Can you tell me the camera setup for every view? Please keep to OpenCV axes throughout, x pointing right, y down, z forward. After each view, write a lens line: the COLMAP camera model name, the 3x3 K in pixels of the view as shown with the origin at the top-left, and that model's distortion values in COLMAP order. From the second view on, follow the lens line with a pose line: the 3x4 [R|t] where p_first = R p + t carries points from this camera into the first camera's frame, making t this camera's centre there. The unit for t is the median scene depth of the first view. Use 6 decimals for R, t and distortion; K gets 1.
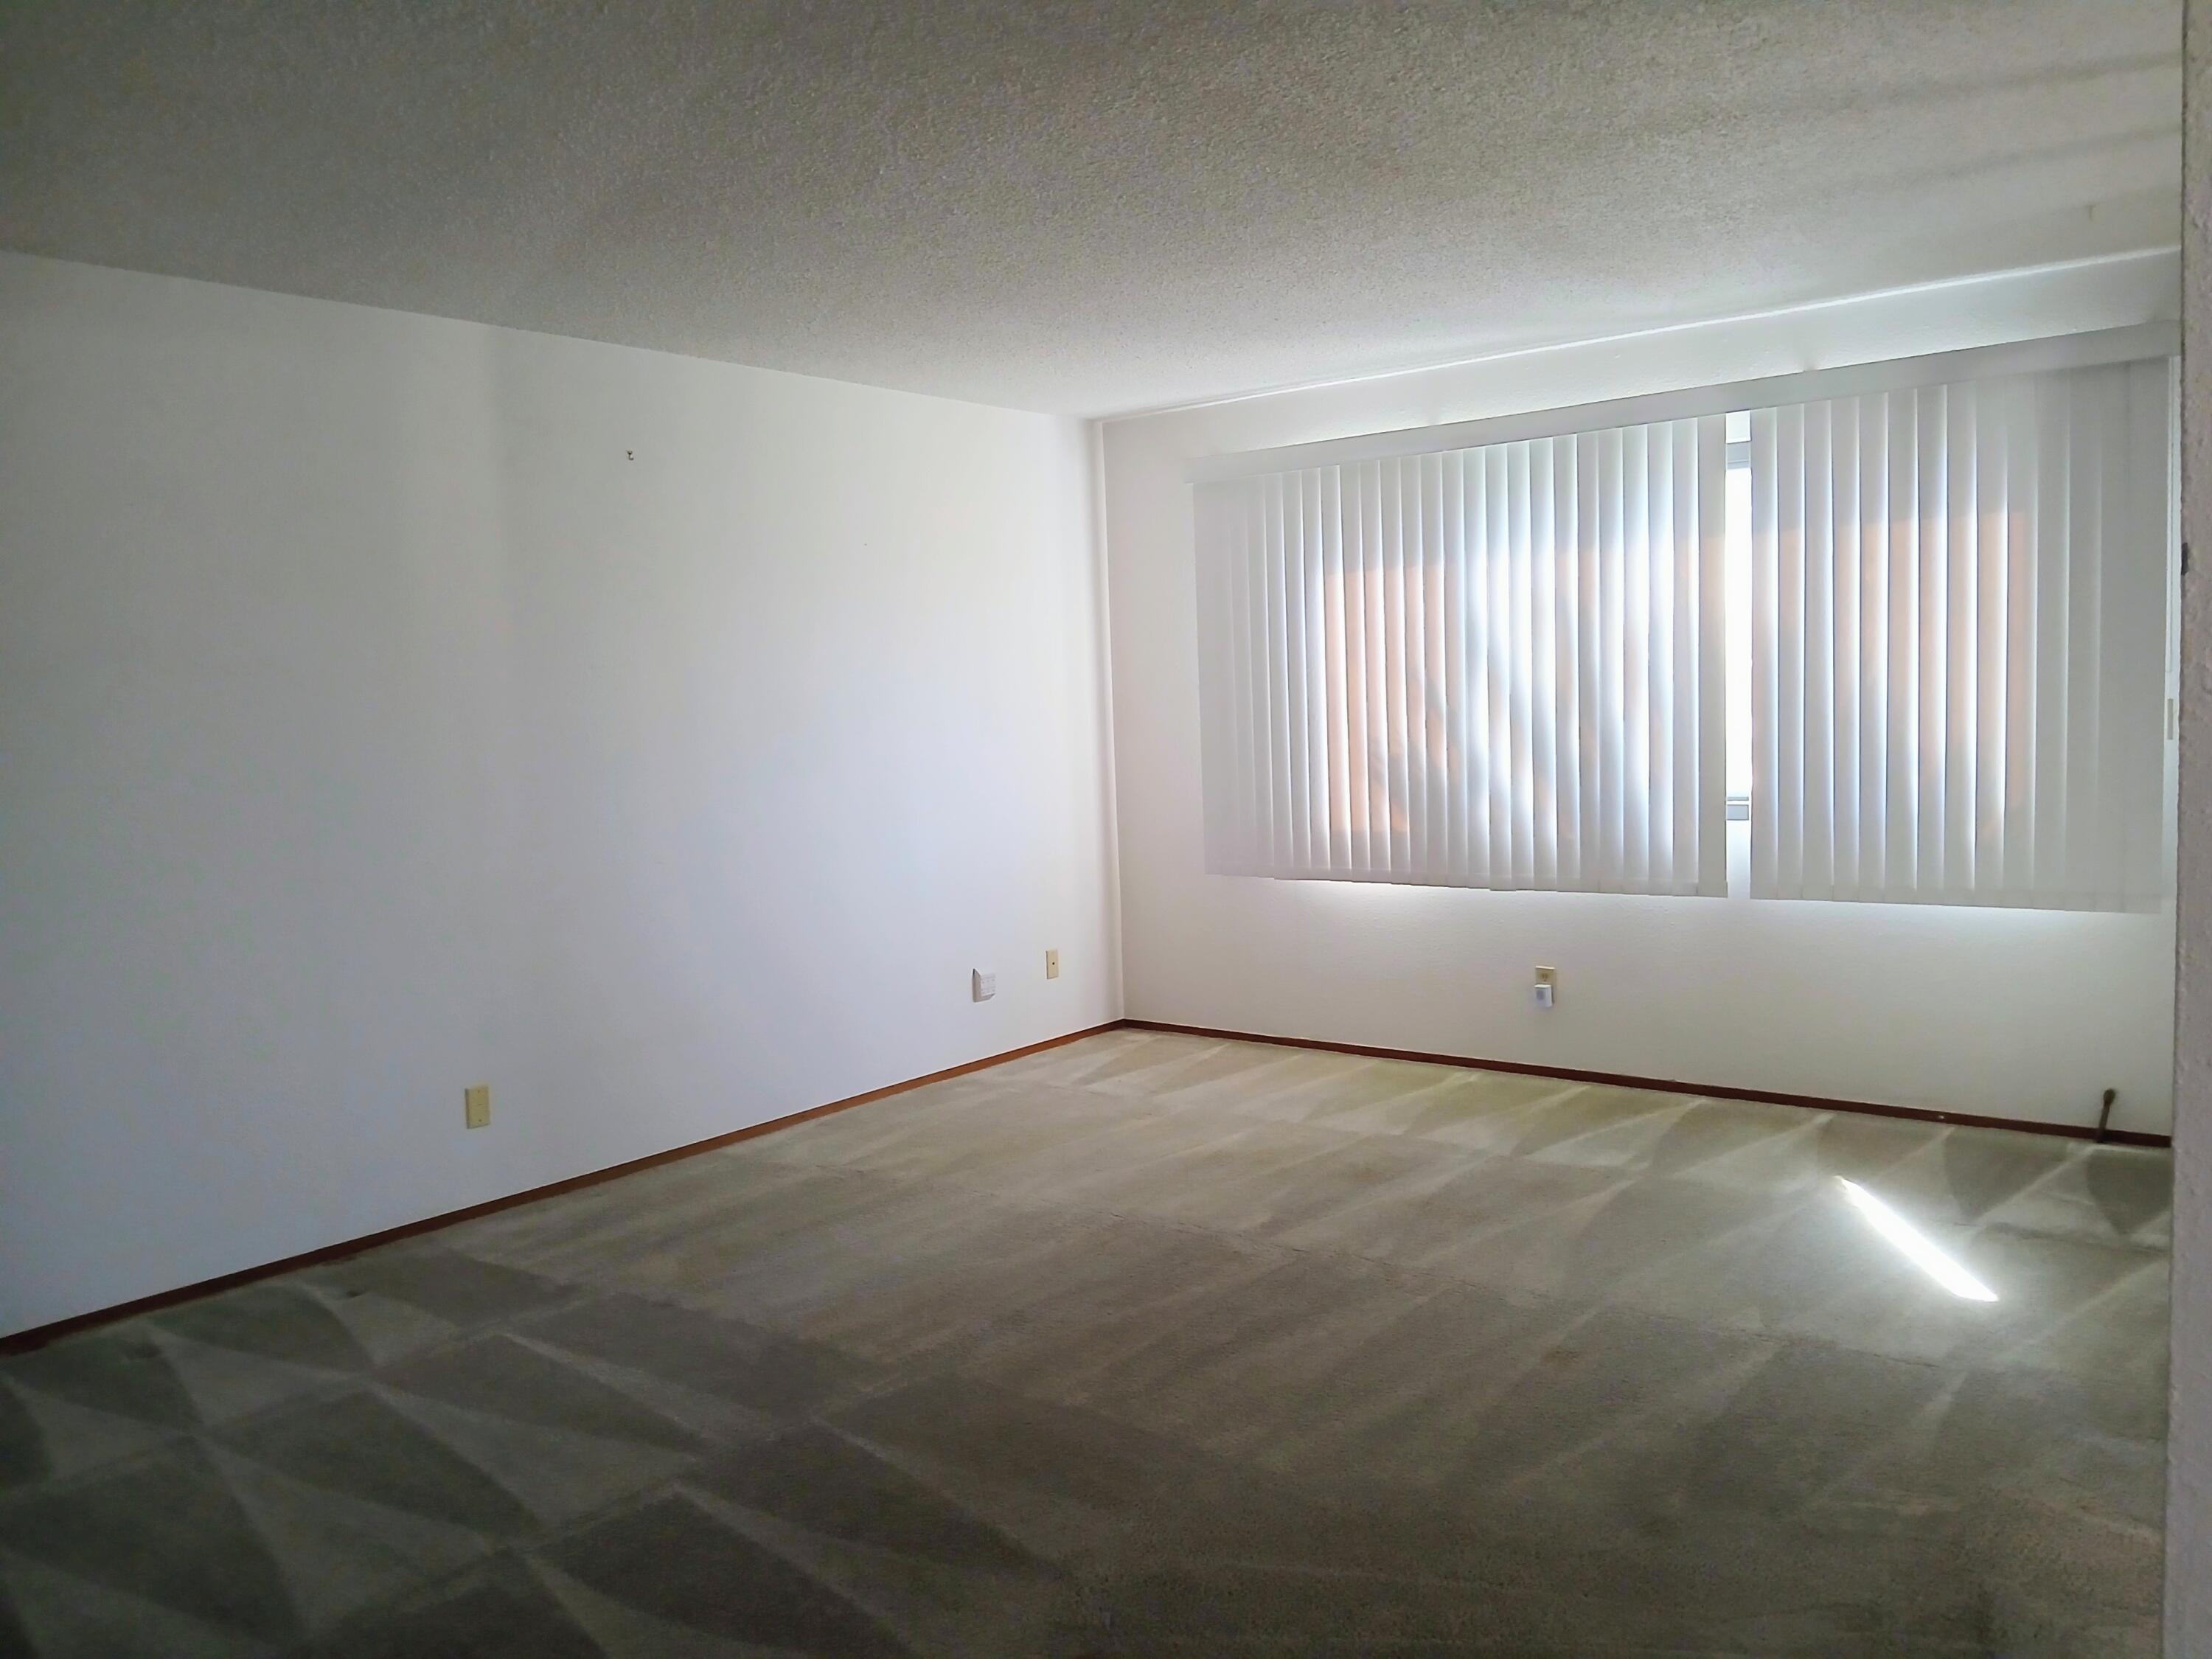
lens RADIAL K [[1734.7, 0, 1106.0], [0, 1734.7, 829.5], [0, 0, 1]] dist [0.011477, 0.007545]
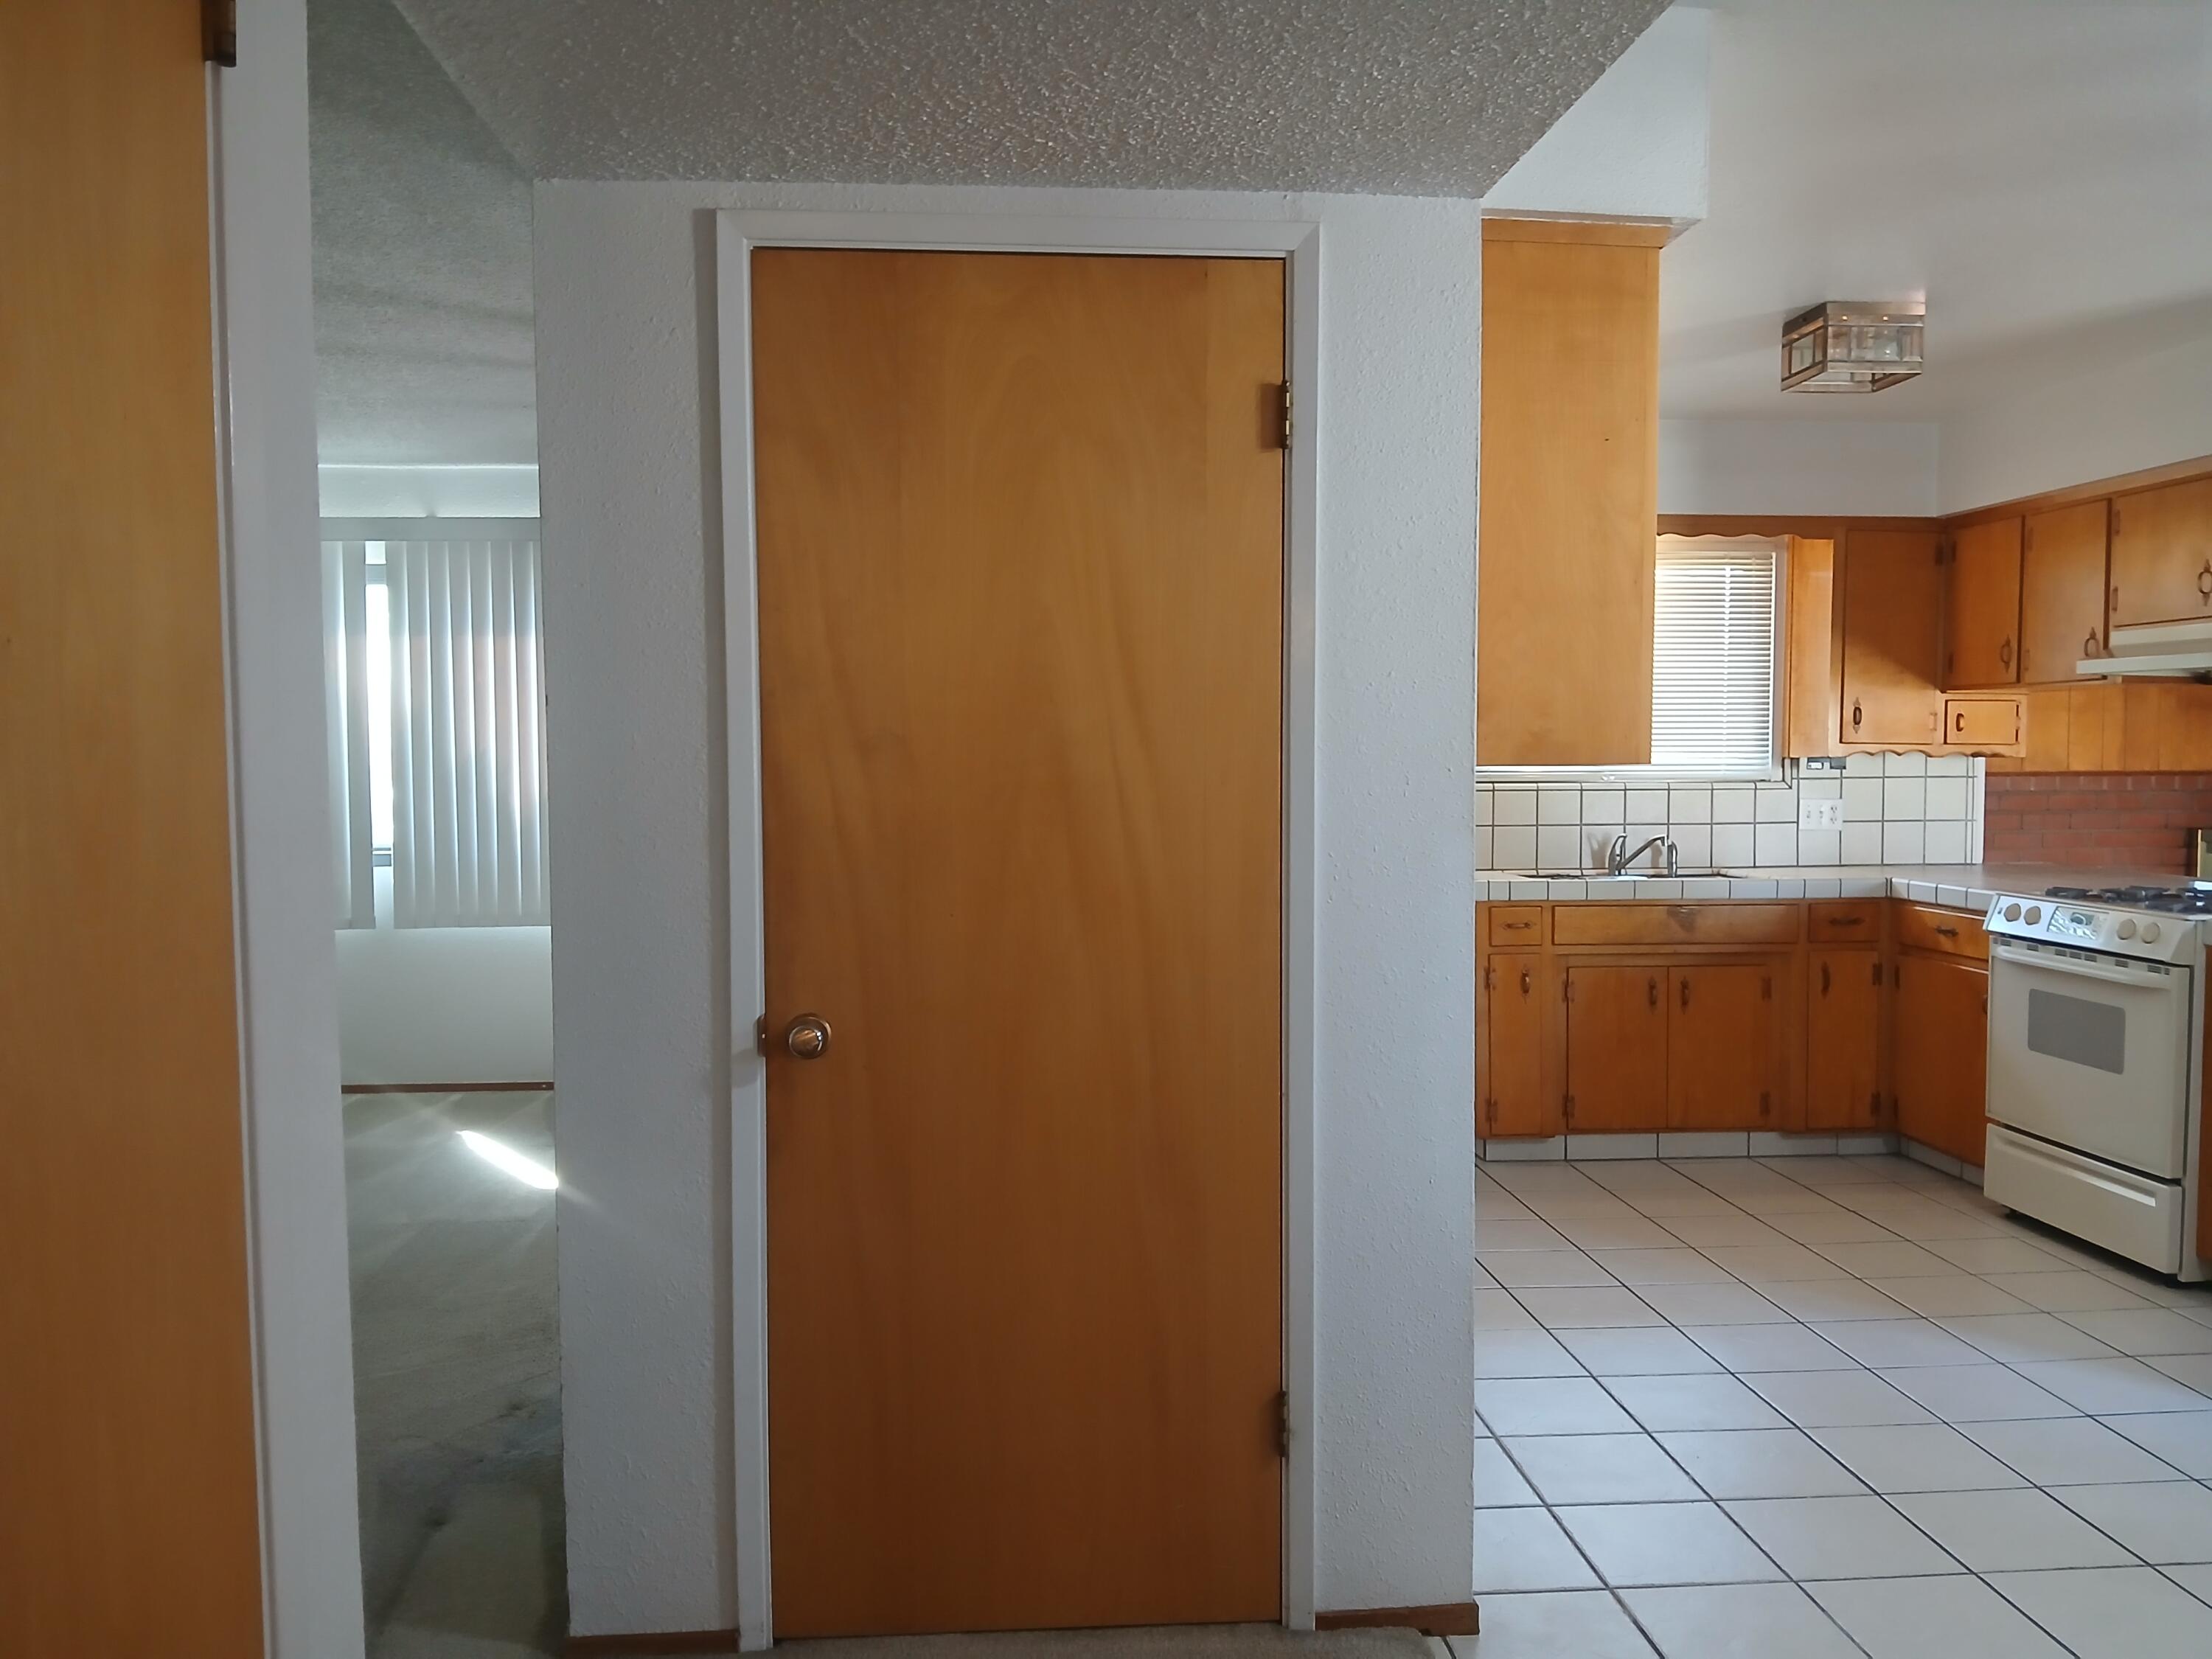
lens RADIAL K [[1734.7, 0, 1106.0], [0, 1734.7, 829.5], [0, 0, 1]] dist [0.011477, 0.007545]
pose [[0.734987, -0.003653, 0.678072, -0.102262], [0.033620, 0.998952, -0.031060, 0.025482], [-0.677248, 0.045625, 0.734339, -0.272539]]
